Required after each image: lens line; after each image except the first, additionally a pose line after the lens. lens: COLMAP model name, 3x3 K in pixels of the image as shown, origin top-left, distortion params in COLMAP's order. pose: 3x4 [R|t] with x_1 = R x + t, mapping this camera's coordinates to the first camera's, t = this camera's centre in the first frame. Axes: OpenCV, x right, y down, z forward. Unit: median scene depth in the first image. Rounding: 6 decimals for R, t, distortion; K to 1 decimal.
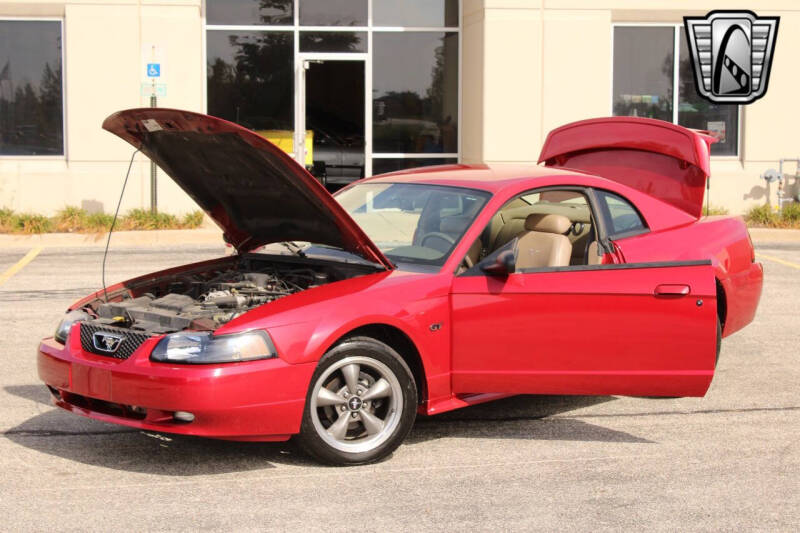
lens RADIAL K [[2150.7, 0, 400.0], [0, 2150.7, 266.5], [0, 0, 1]] dist [0.137666, -0.111759]
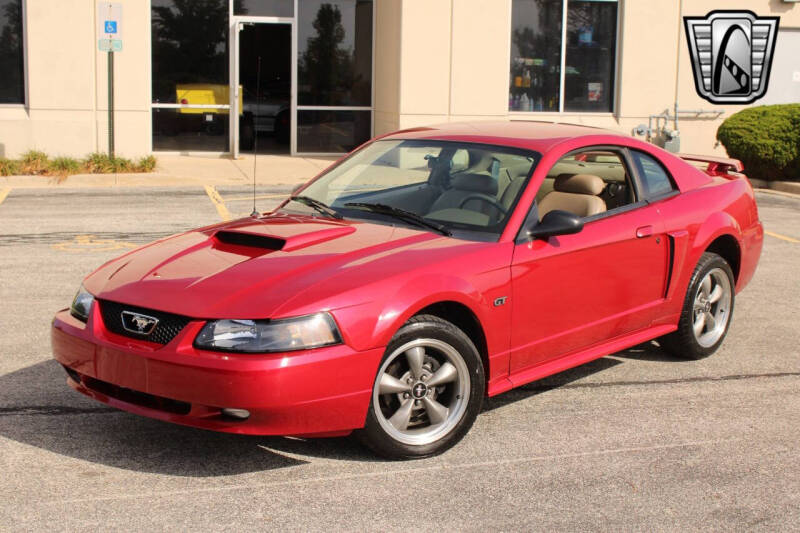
lens RADIAL K [[1474.8, 0, 400.0], [0, 1474.8, 266.5], [0, 0, 1]] dist [0.010325, 0.034725]
pose [[0.992303, 0.001077, 0.123825, -0.103891], [-0.008113, 0.998379, 0.056330, -0.021963], [-0.123564, -0.056901, 0.990704, 0.393118]]
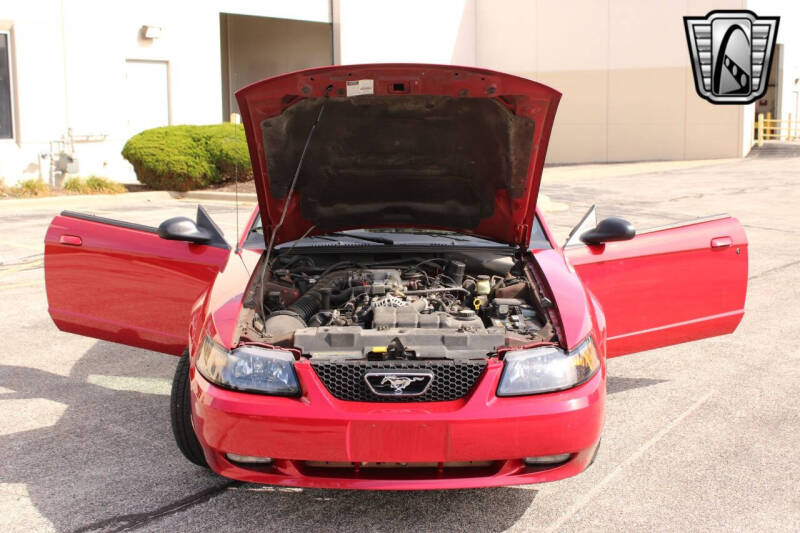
lens RADIAL K [[1172.2, 0, 400.0], [0, 1172.2, 266.5], [0, 0, 1]] dist [-0.038774, 0.006364]
pose [[0.613936, -0.106283, 0.782168, -0.437621], [0.064797, 0.994335, 0.084253, -0.037423], [-0.786692, -0.001044, 0.617345, 0.746870]]
